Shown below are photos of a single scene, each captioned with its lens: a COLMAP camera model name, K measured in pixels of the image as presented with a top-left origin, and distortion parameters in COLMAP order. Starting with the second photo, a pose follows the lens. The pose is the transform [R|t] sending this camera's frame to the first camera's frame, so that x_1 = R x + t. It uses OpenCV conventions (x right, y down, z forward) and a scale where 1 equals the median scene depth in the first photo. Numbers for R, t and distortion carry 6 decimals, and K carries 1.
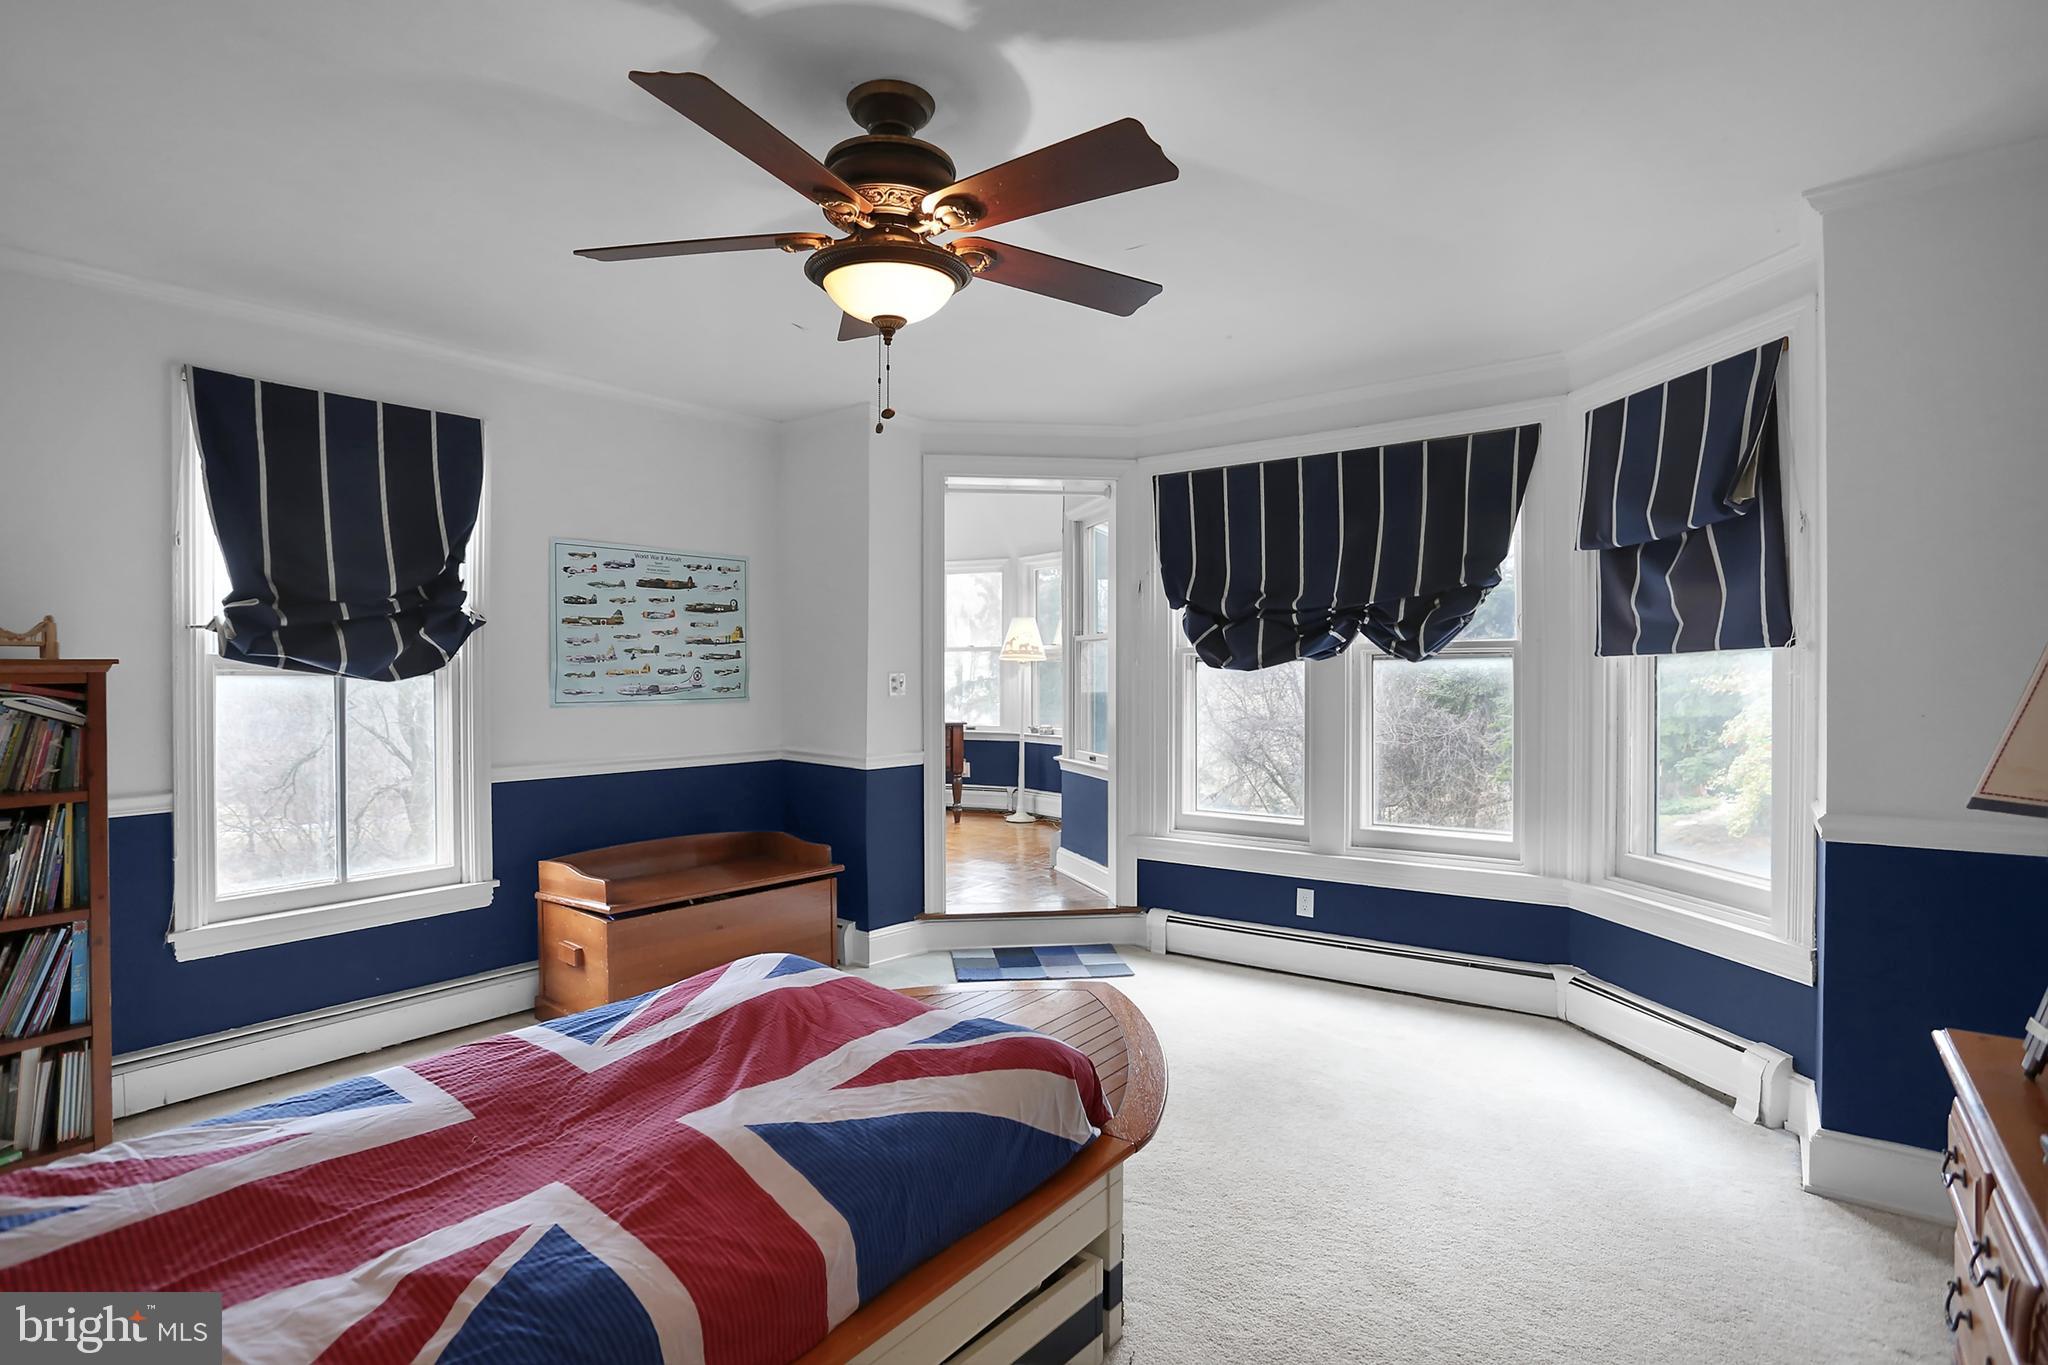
lens RADIAL K [[1005.3, 0, 1024.6], [0, 1005.3, 678.6], [0, 0, 1]] dist [-0.047651, 0.004762]
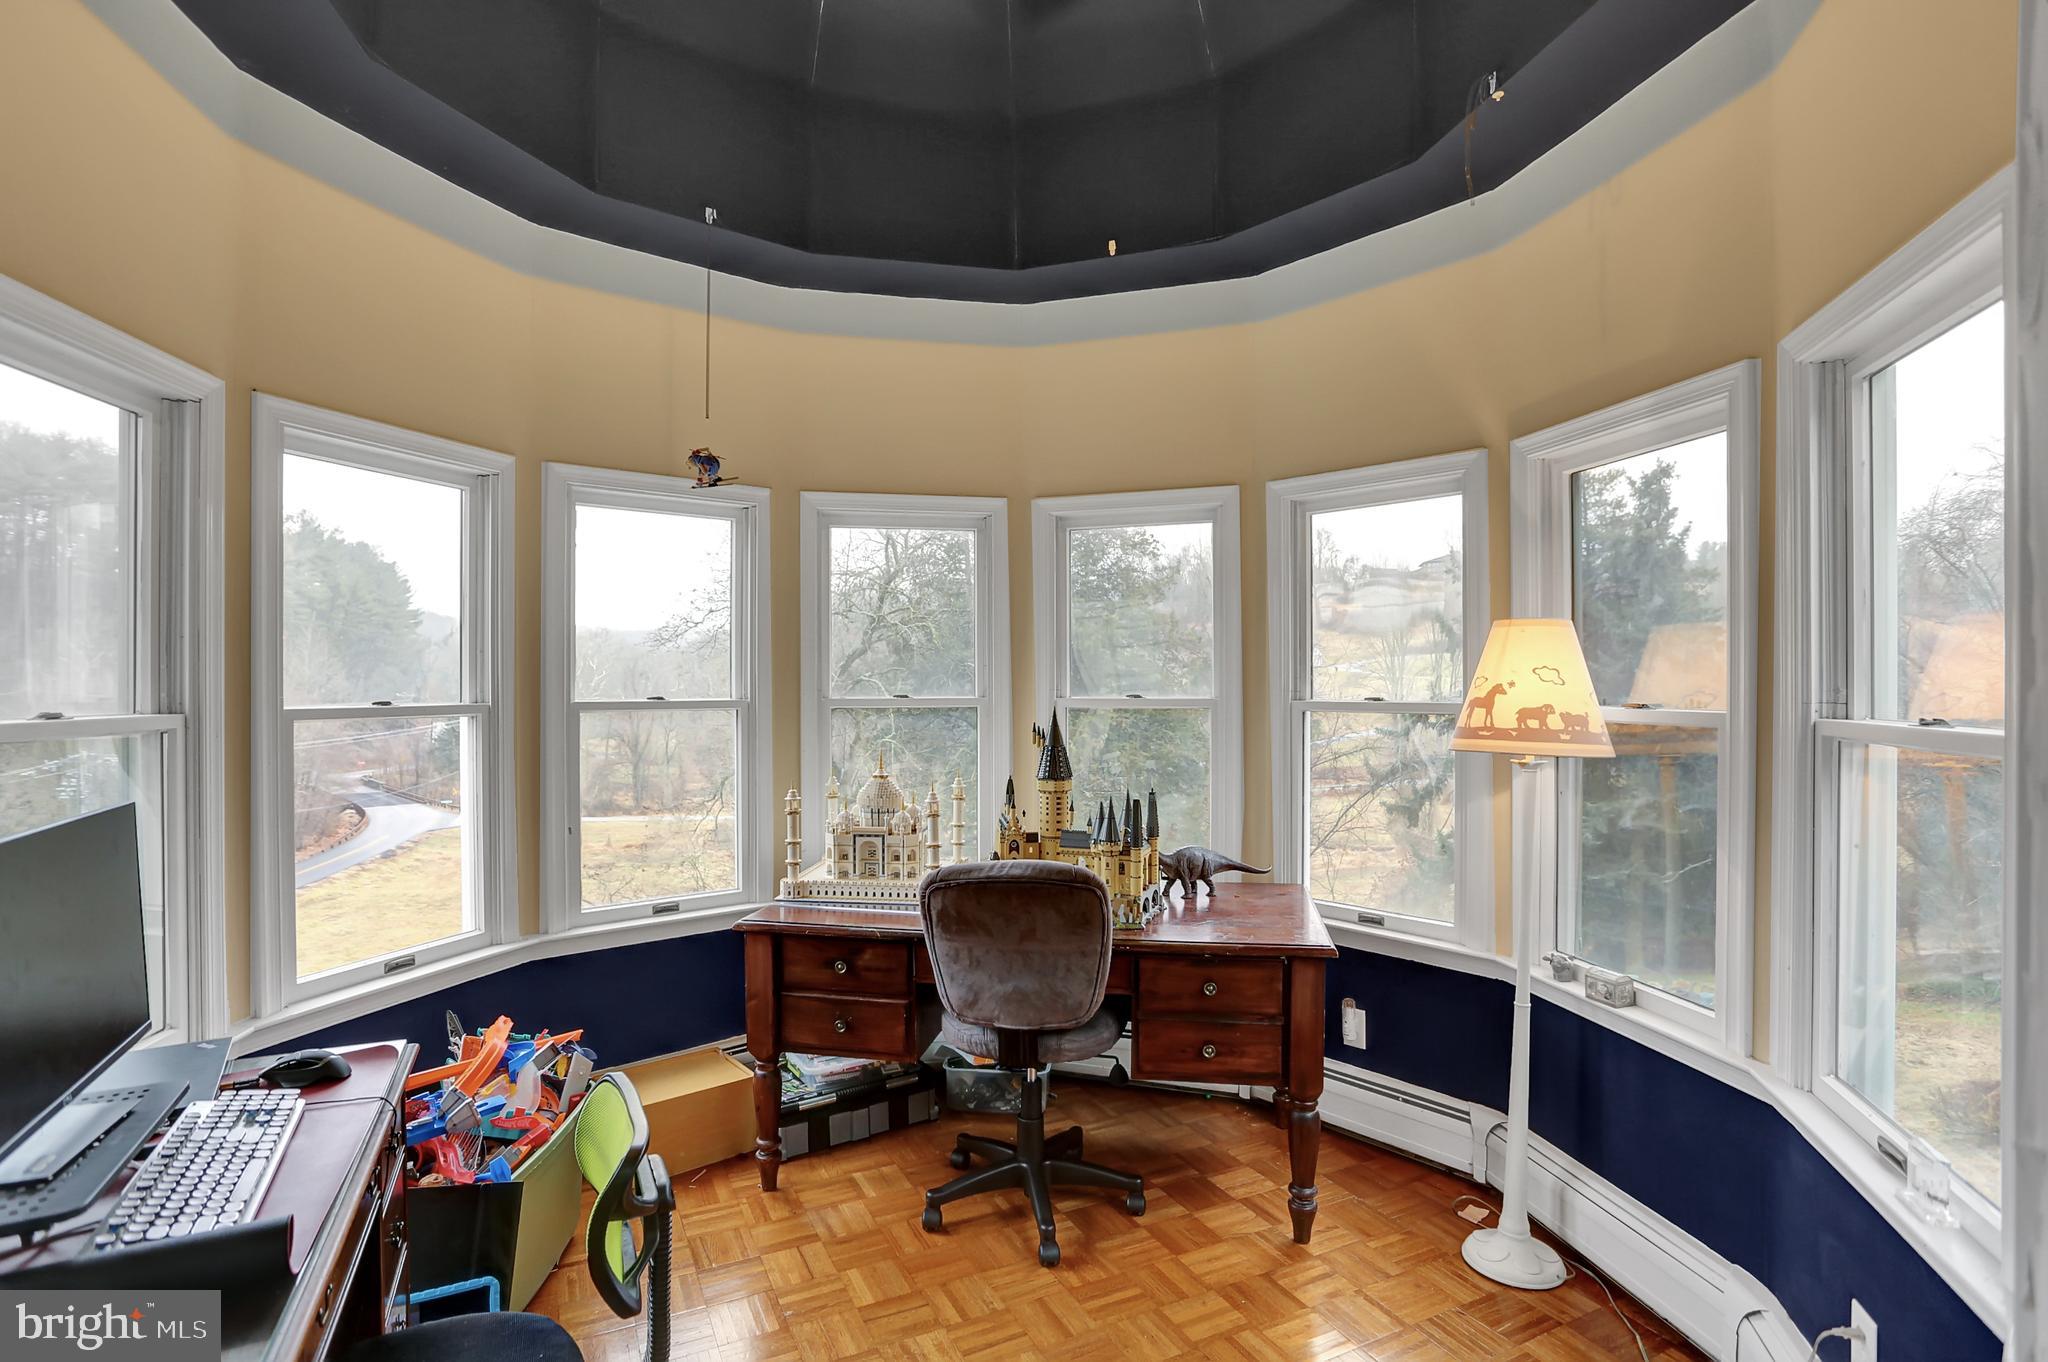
lens RADIAL K [[1005.3, 0, 1024.6], [0, 1005.3, 683.6], [0, 0, 1]] dist [-0.047651, 0.004762]
pose [[0.895468, 0.001716, -0.445122, -0.004647], [-0.002838, 0.999994, -0.001853, -0.038889], [0.445116, 0.002923, 0.895468, 0.640813]]
